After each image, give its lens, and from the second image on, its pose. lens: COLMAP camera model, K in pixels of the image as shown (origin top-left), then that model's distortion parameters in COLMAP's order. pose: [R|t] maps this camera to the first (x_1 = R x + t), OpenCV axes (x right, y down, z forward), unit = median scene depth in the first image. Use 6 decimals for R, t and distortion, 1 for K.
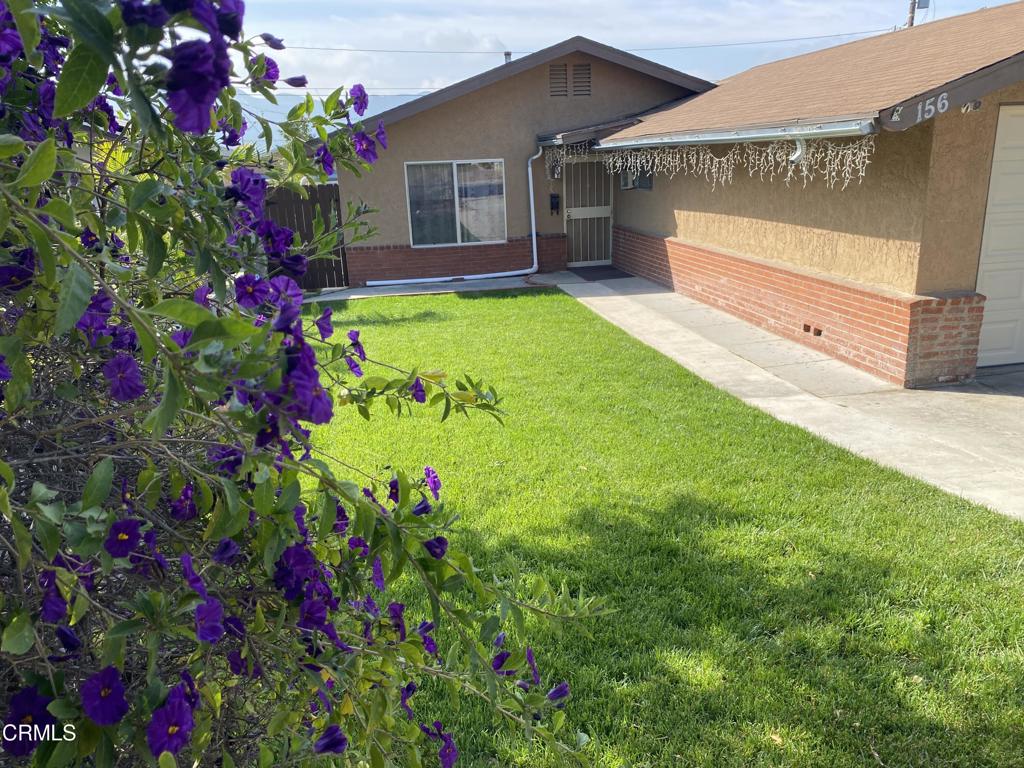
lens RADIAL K [[777.8, 0, 522.5], [0, 777.8, 388.2], [0, 0, 1]] dist [0.023505, -0.006983]
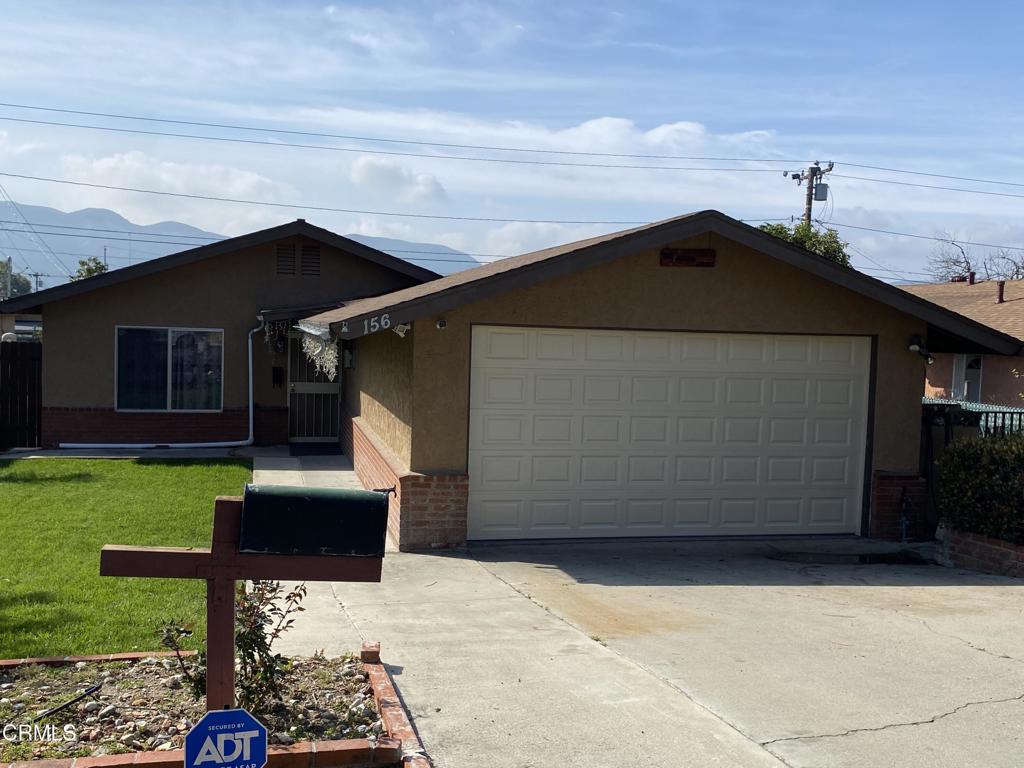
lens RADIAL K [[1013.2, 0, 512.0], [0, 1013.2, 384.0], [0, 0, 1]] dist [0.062553, -0.004713]
pose [[0.996555, 0.066779, 0.049186, 0.477235], [-0.054077, 0.972828, -0.225126, 0.075332], [-0.062883, 0.221691, 0.973087, -0.449019]]
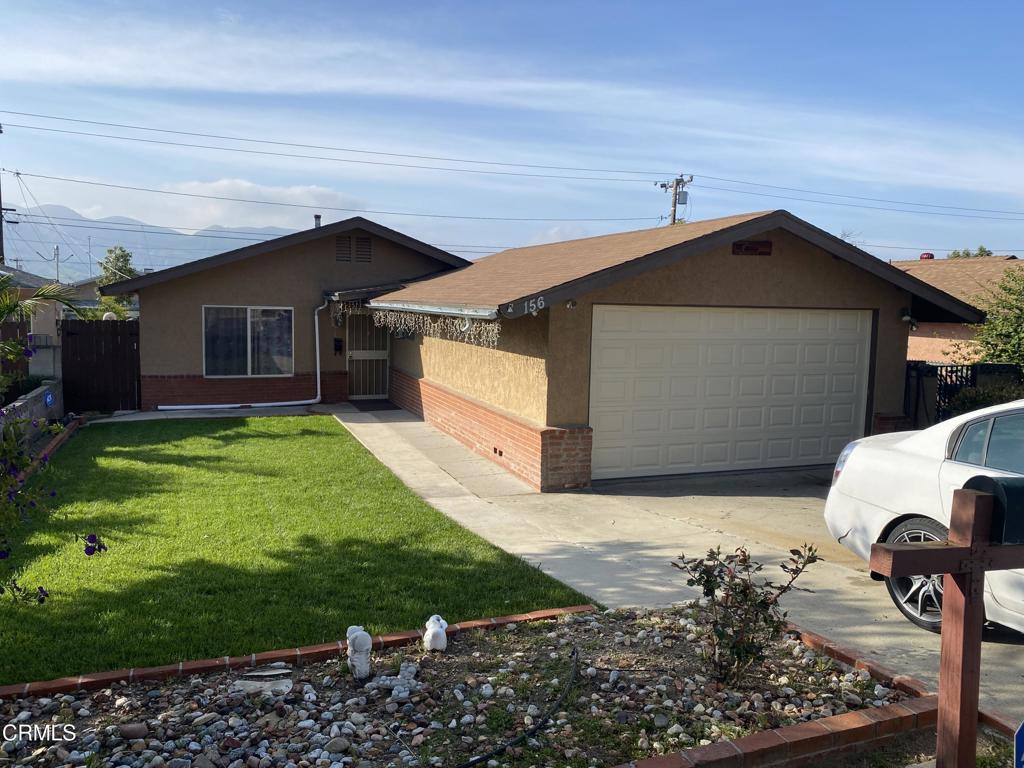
lens RADIAL K [[767.2, 0, 512.0], [0, 767.2, 384.0], [0, 0, 1]] dist [0.103062, -0.133086]
pose [[0.980891, 0.041476, 0.190084, 0.140555], [-0.007020, 0.983922, -0.178462, 0.047563], [-0.194430, 0.173717, 0.965412, -0.306298]]
